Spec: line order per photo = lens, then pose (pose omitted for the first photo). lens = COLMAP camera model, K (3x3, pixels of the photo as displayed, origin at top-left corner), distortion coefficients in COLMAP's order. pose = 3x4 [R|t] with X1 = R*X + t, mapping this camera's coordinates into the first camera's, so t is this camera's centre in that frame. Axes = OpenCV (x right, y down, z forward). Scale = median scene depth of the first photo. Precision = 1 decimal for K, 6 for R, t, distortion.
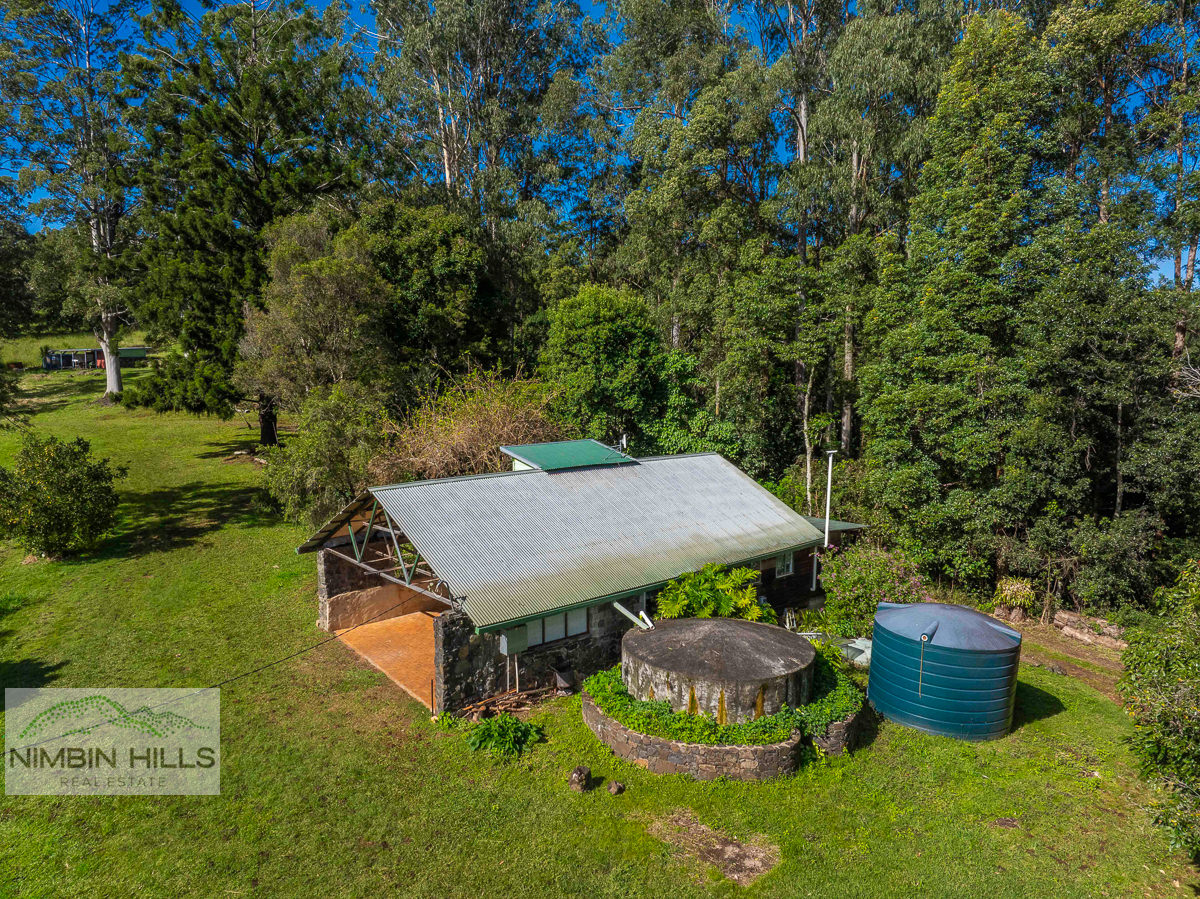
lens RADIAL K [[841.4, 0, 597.2], [0, 841.4, 445.0], [0, 0, 1]] dist [-0.036975, 0.005469]
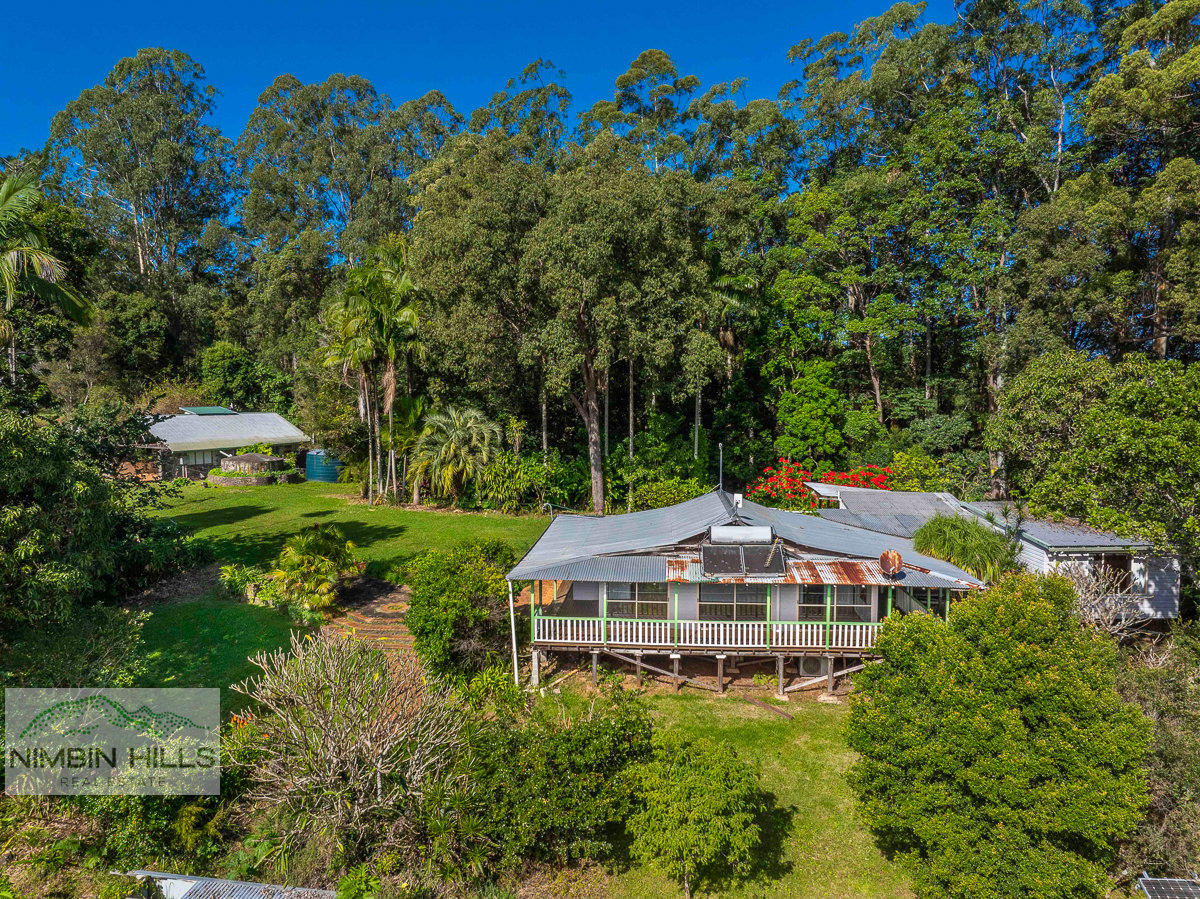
lens RADIAL K [[841.9, 0, 606.7], [0, 841.9, 443.9], [0, 0, 1]] dist [-0.002027, -0.101376]
pose [[0.937038, -0.026626, 0.348212, 0.176285], [0.038469, 0.998891, -0.027140, 0.188551], [-0.347103, 0.038827, 0.937023, -1.497401]]
